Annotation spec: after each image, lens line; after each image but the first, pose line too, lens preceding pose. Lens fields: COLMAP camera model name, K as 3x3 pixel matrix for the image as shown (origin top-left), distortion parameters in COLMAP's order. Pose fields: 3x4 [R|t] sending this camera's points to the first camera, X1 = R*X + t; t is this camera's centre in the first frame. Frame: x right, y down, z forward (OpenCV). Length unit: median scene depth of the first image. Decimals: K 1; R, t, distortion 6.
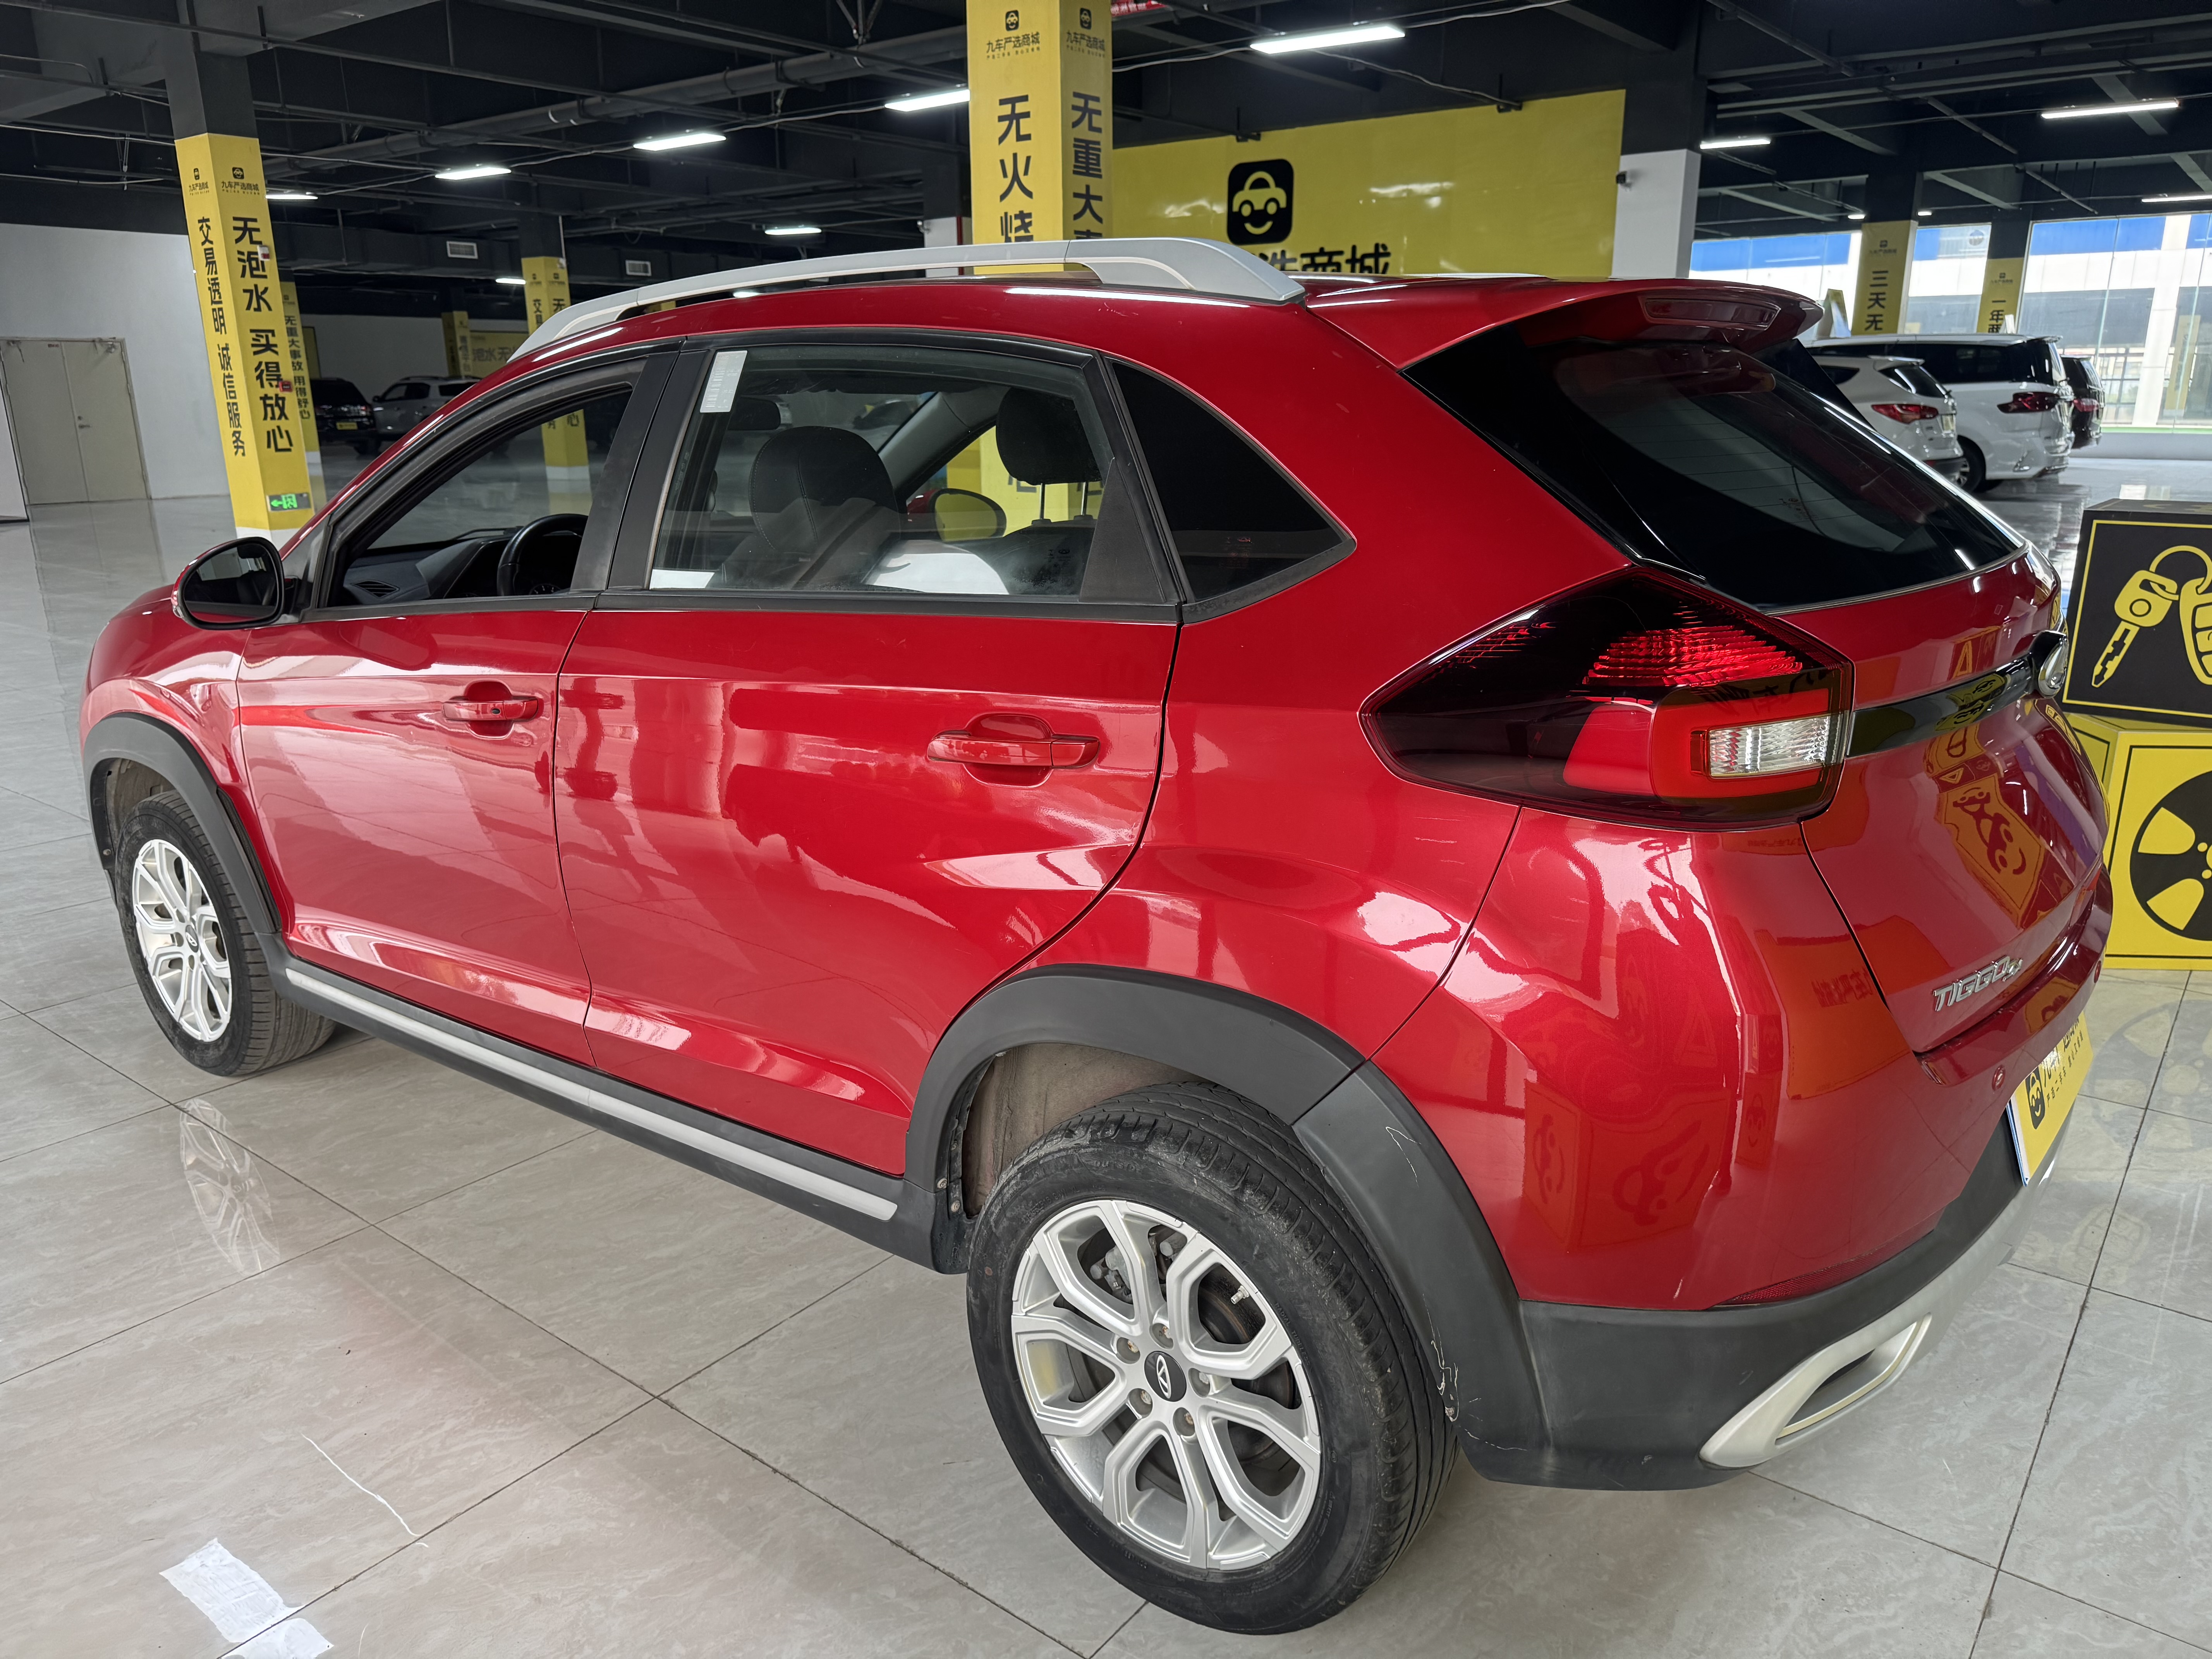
lens RADIAL K [[1570.1, 0, 1105.5], [0, 1570.1, 840.9], [0, 0, 1]] dist [-0.003066, -0.003718]
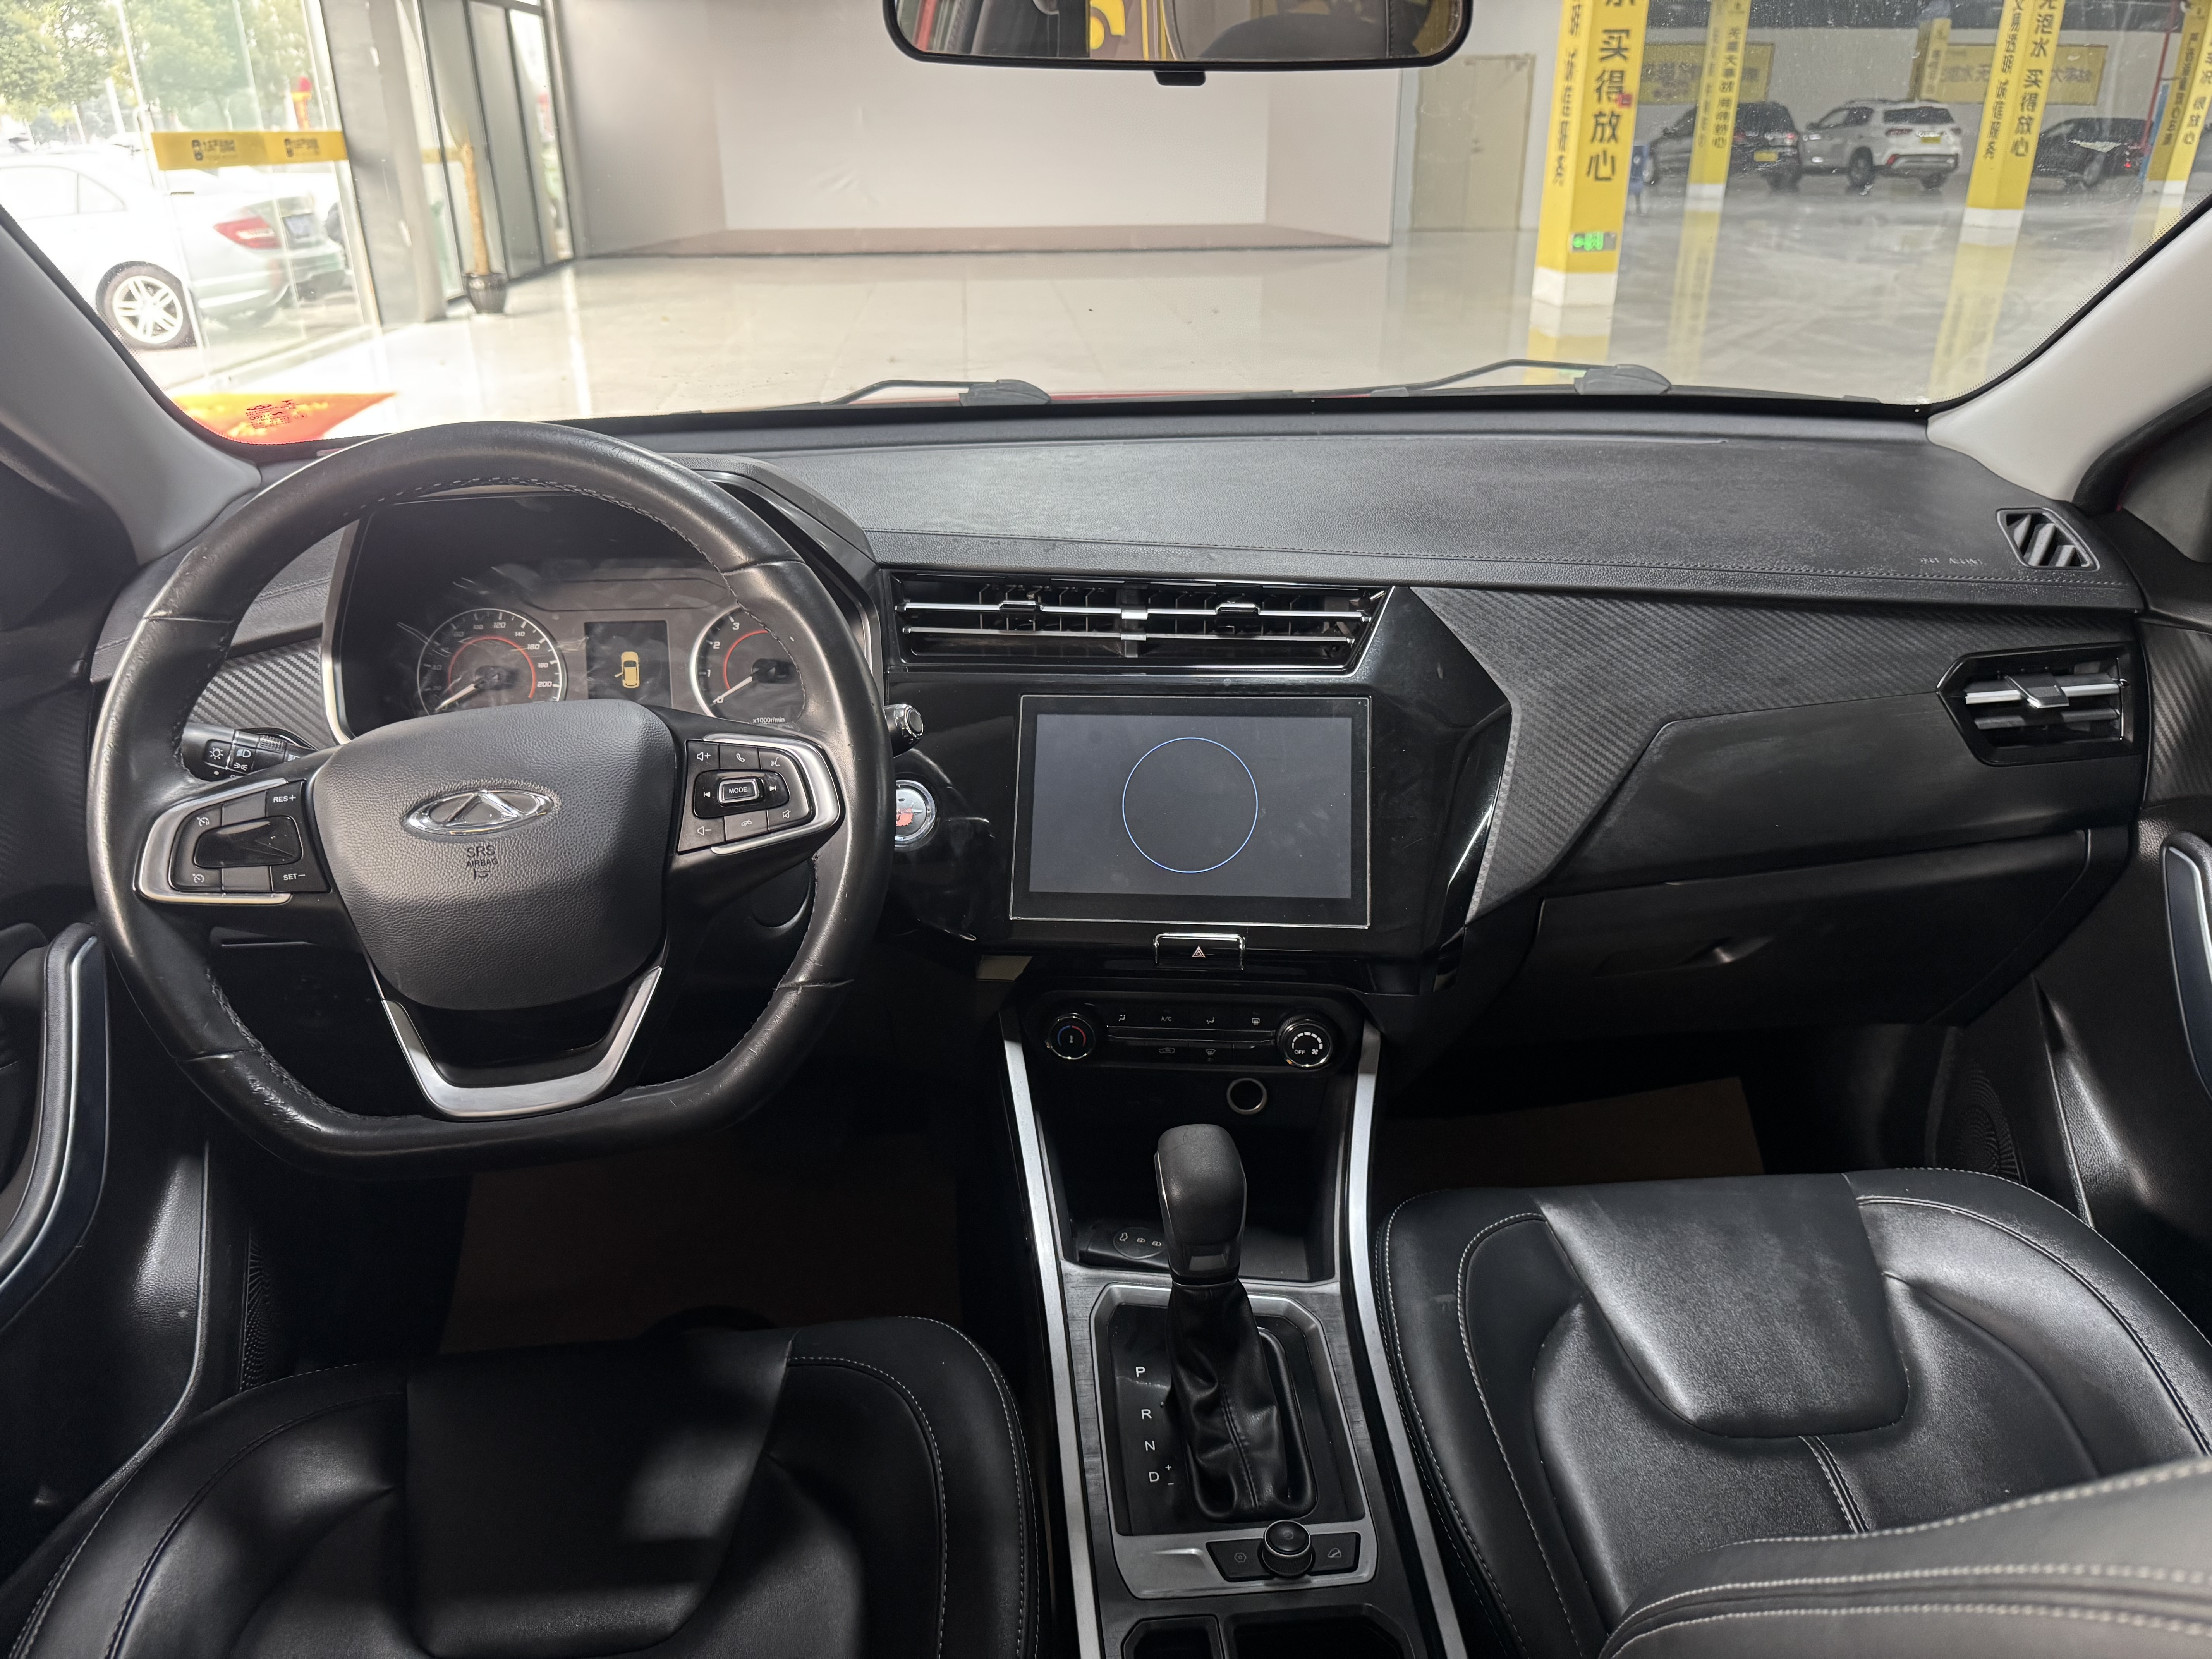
lens RADIAL K [[1570.1, 0, 1105.5], [0, 1570.1, 840.9], [0, 0, 1]] dist [-0.003066, -0.003718]
pose [[0.673552, 0.308778, -0.671553, -0.014258], [-0.204287, 0.950938, 0.232344, -0.037737], [0.710348, -0.019306, 0.703585, 0.151918]]
